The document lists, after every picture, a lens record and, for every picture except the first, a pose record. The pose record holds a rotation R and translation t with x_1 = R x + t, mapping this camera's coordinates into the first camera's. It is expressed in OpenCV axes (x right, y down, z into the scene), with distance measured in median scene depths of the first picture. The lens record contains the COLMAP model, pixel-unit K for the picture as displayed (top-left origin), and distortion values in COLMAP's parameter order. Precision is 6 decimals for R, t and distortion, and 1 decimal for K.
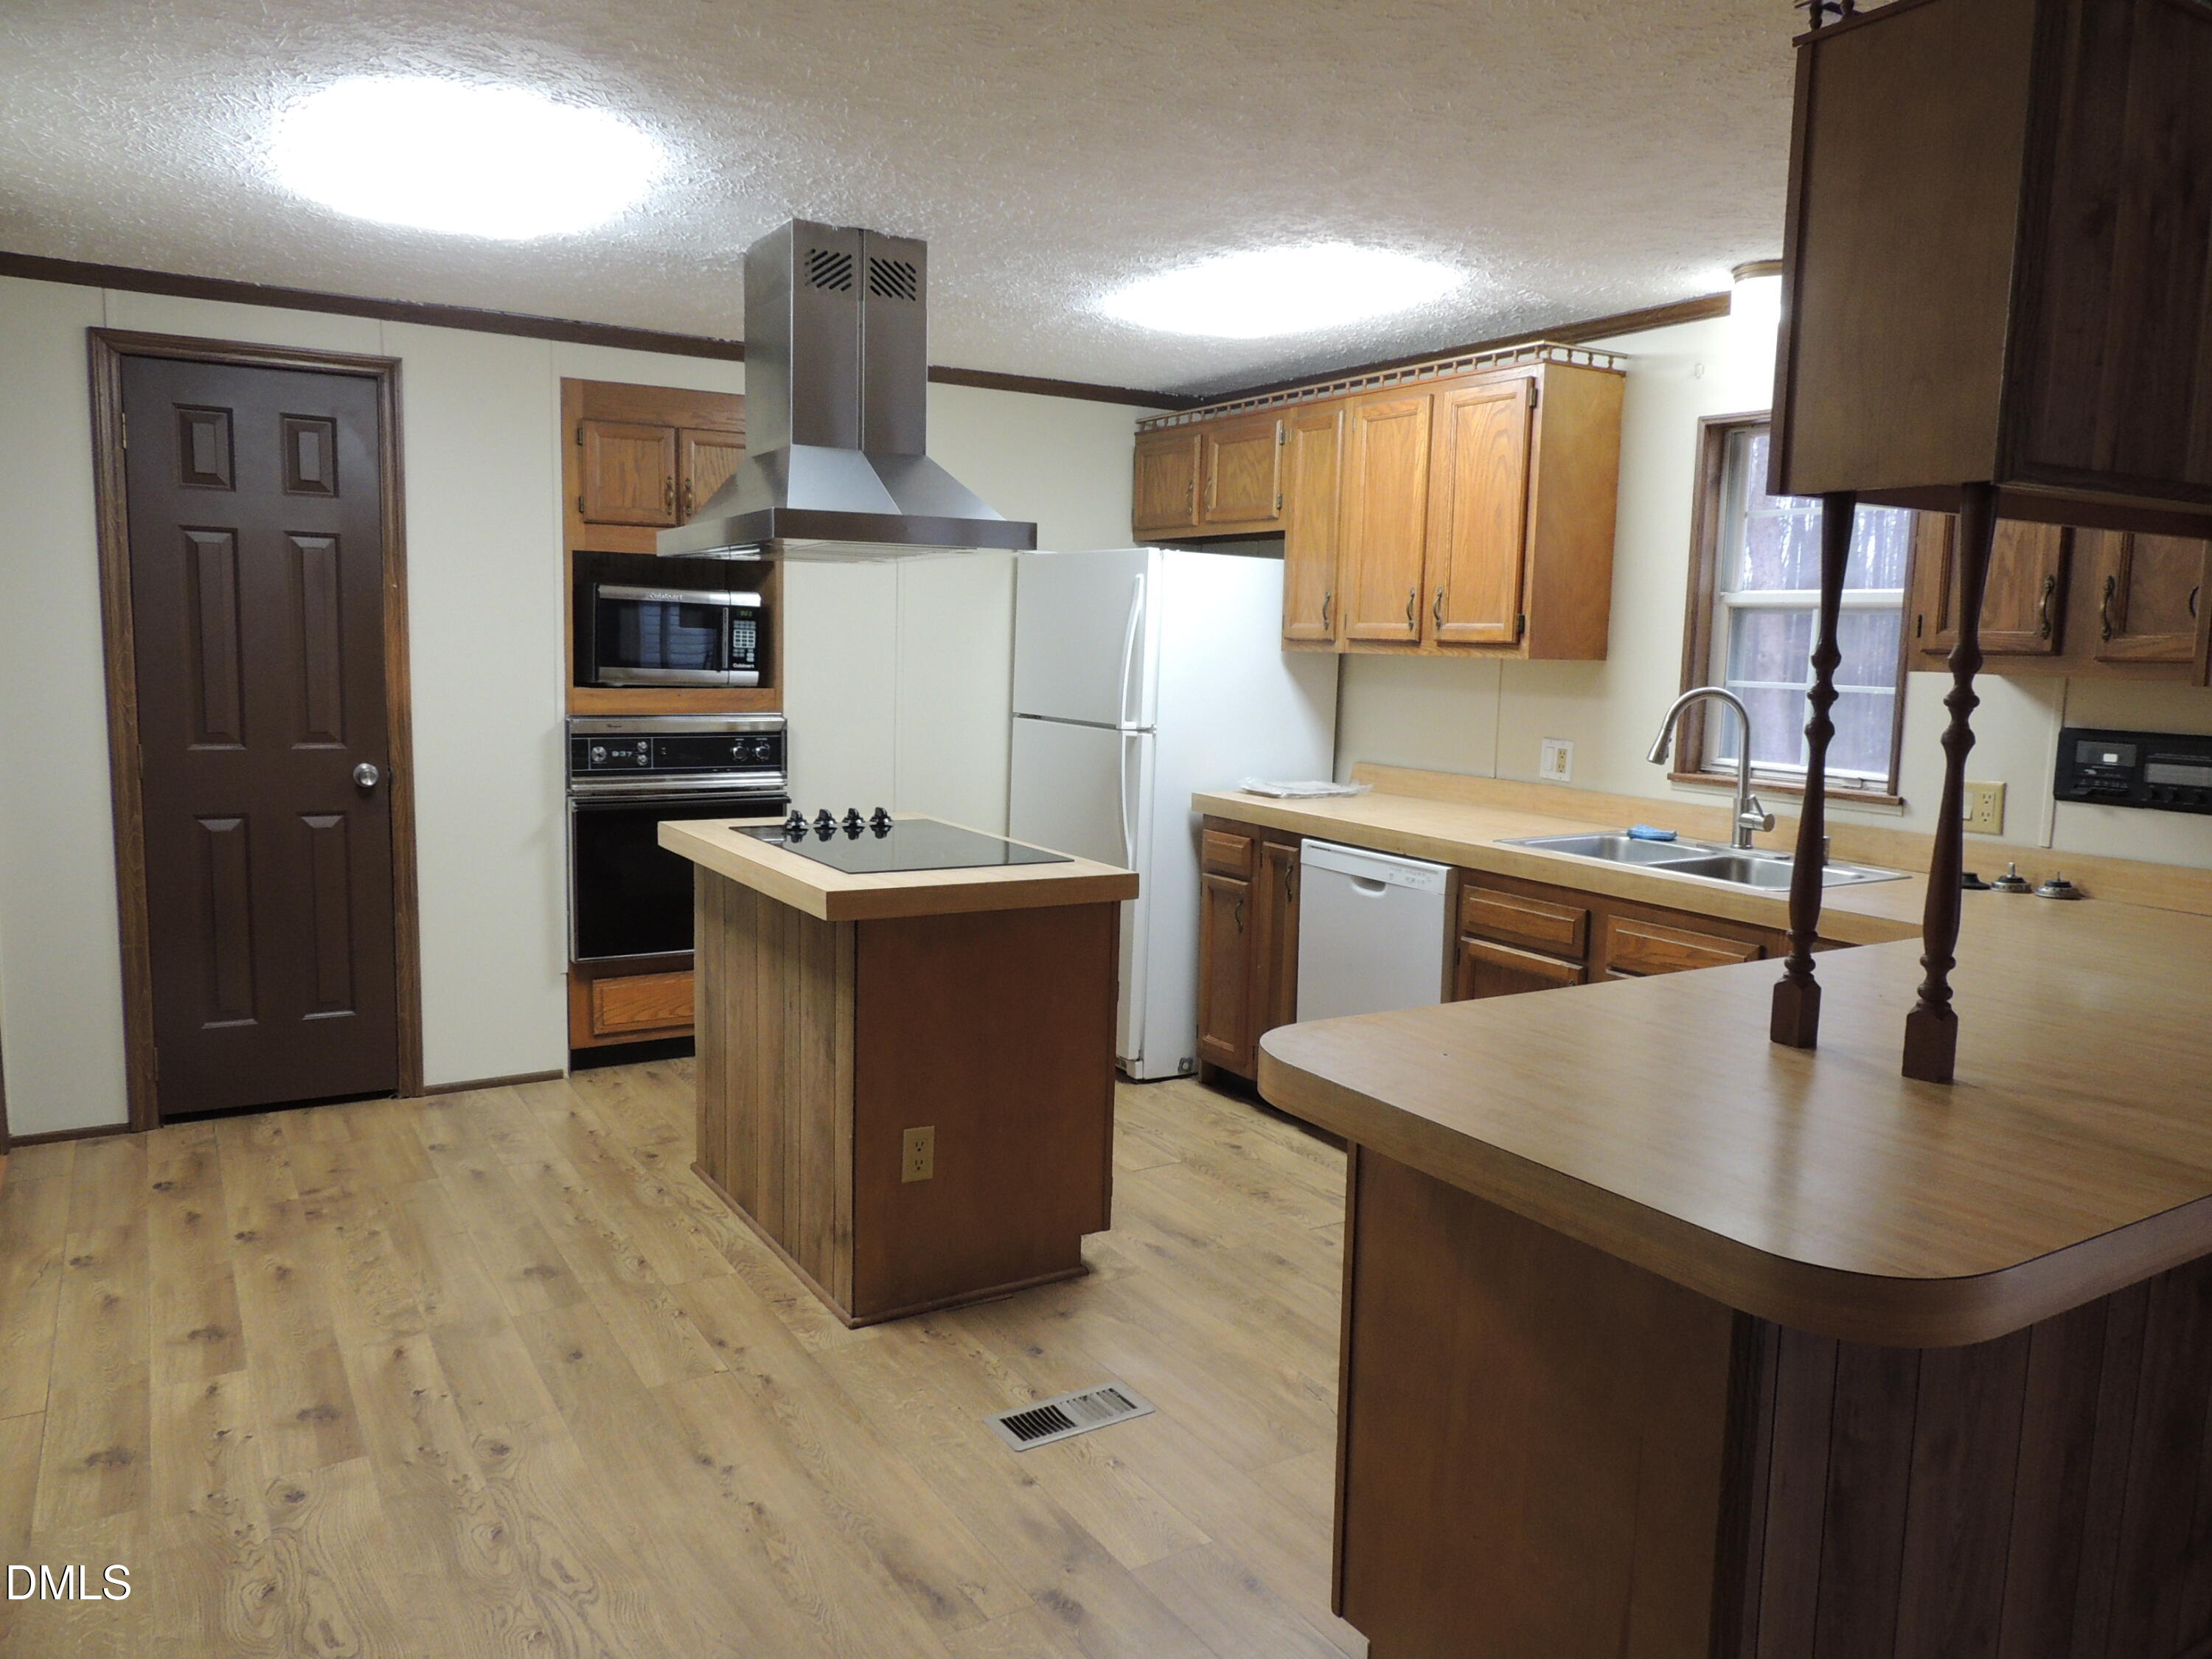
lens RADIAL K [[1574.8, 0, 1106.0], [0, 1574.8, 829.5], [0, 0, 1]] dist [-0.039488, 0.062313]
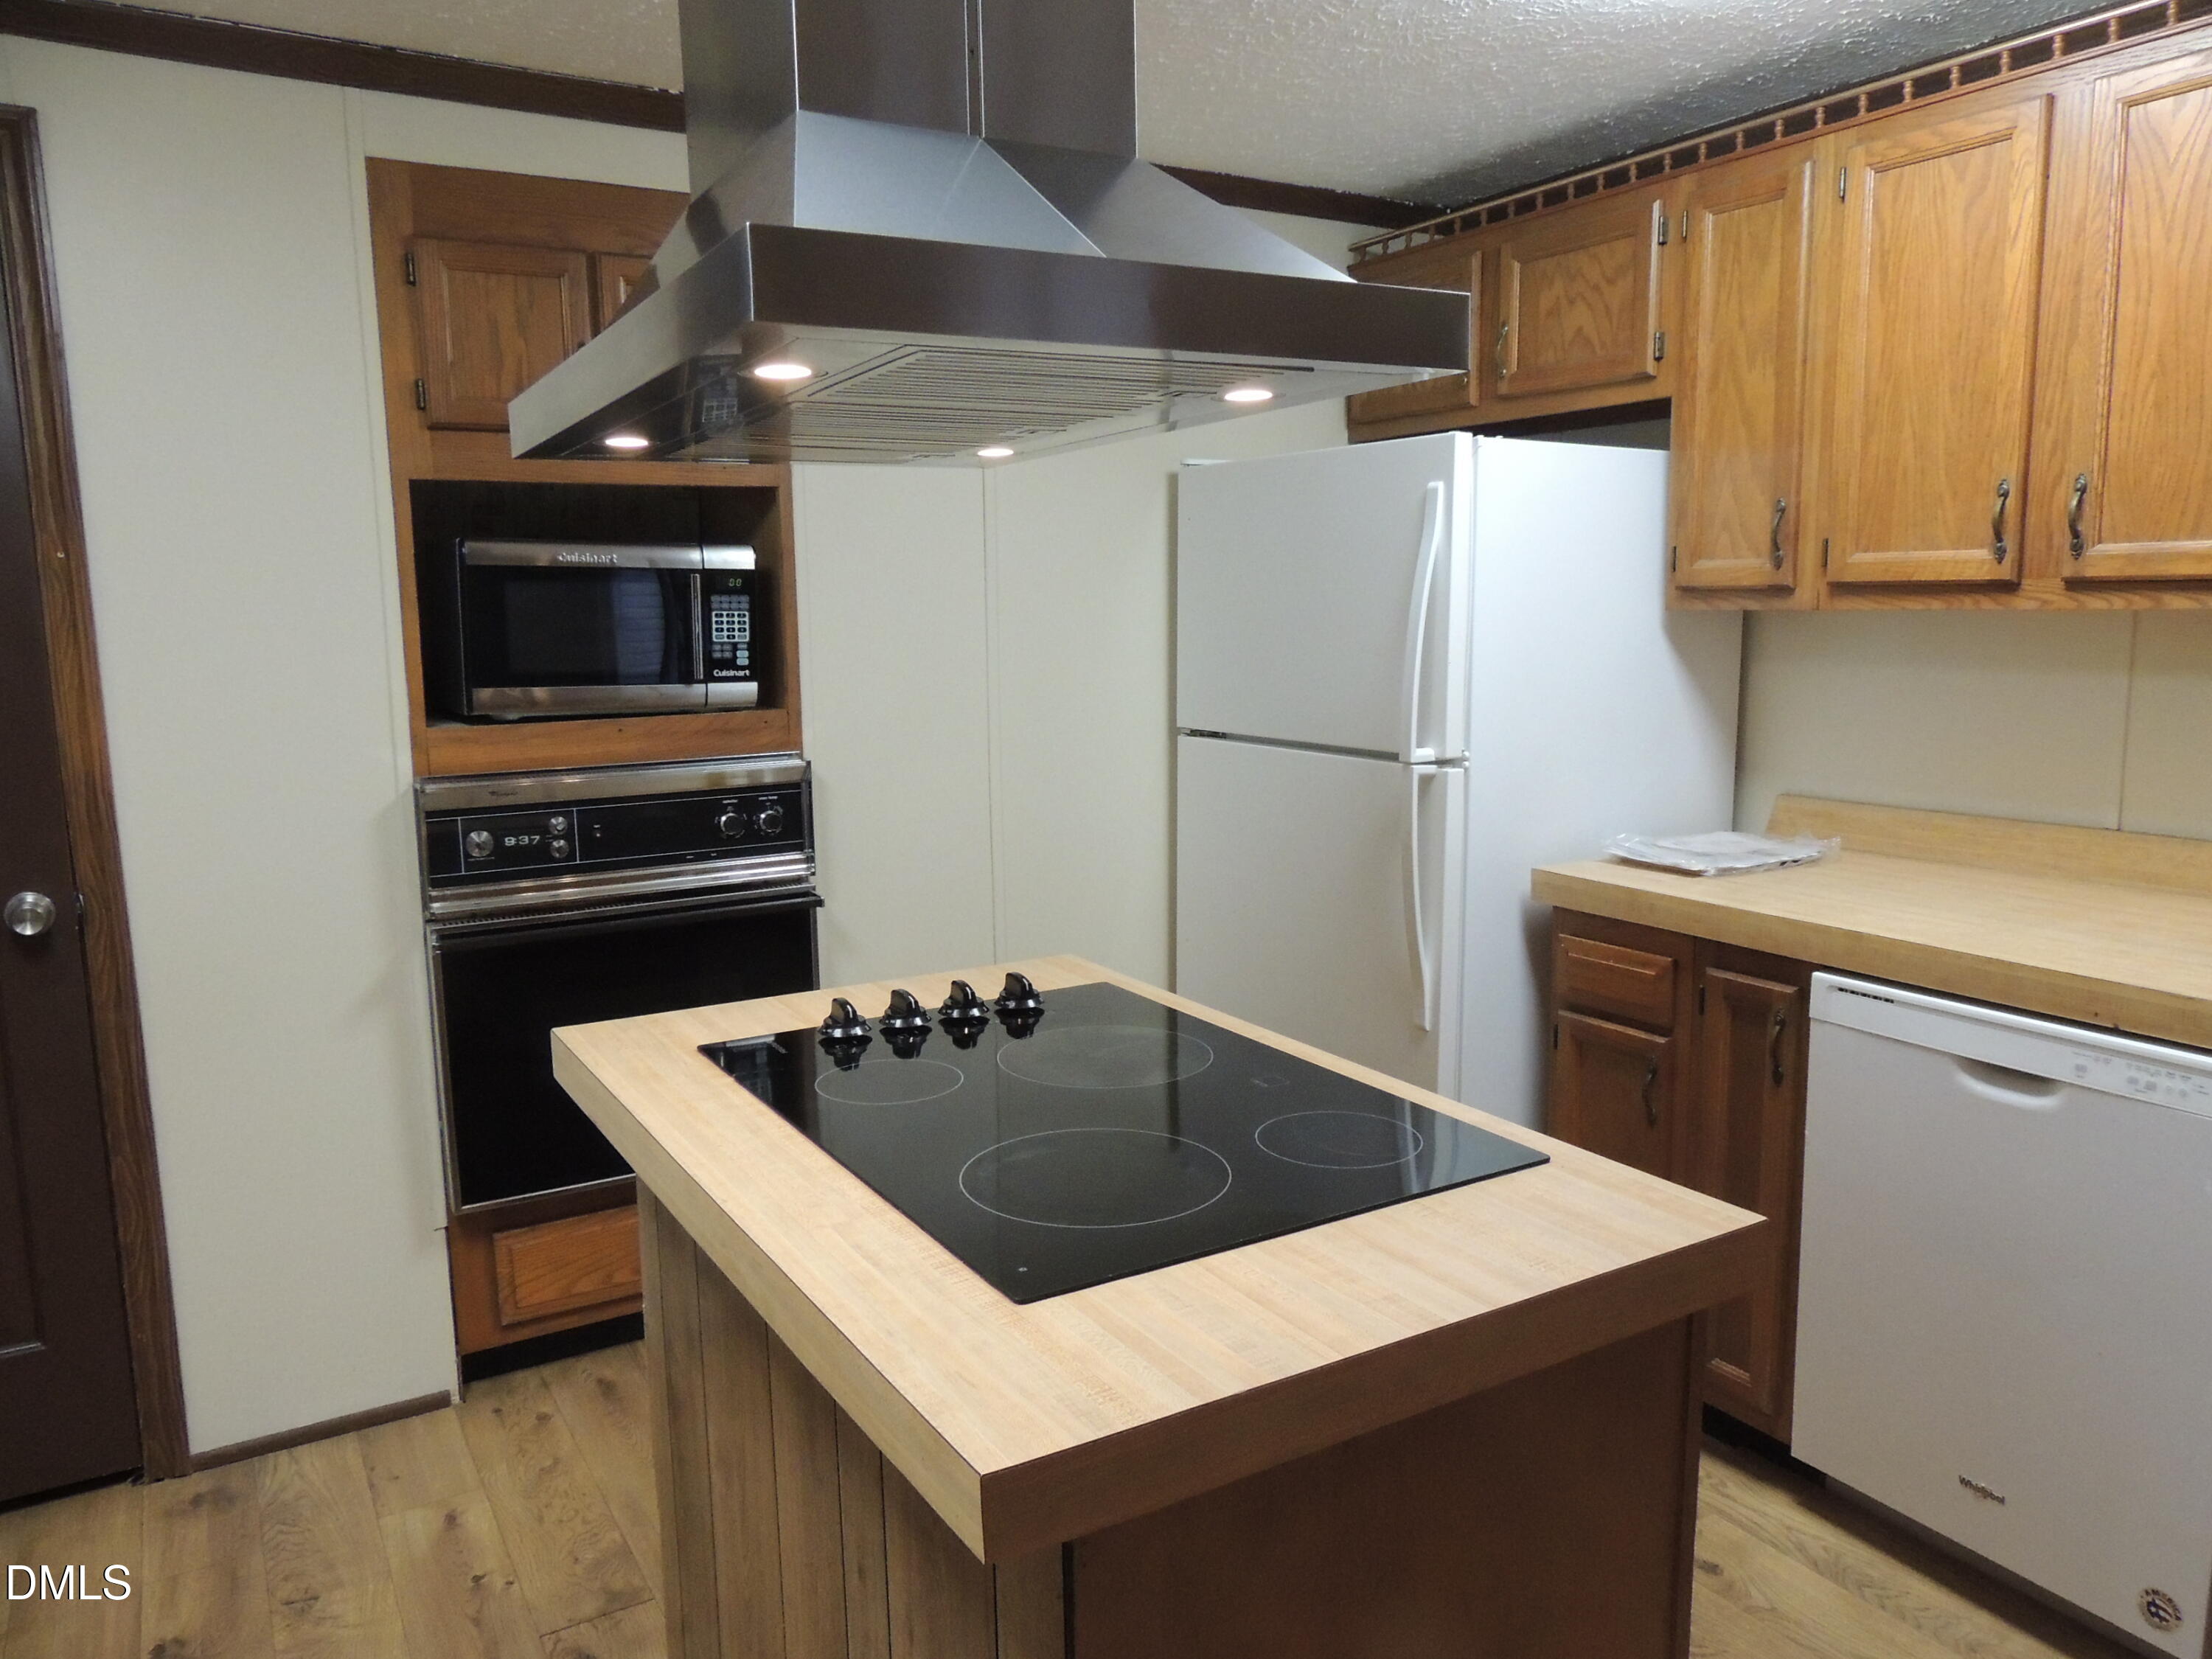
lens RADIAL K [[1542.3, 0, 1106.0], [0, 1542.3, 829.5], [0, 0, 1]] dist [-0.015664, 0.001325]
pose [[0.999170, -0.039503, -0.009942, -0.092957], [0.039751, 0.998868, 0.026139, -0.058279], [0.008899, -0.026513, 0.999609, 0.449654]]
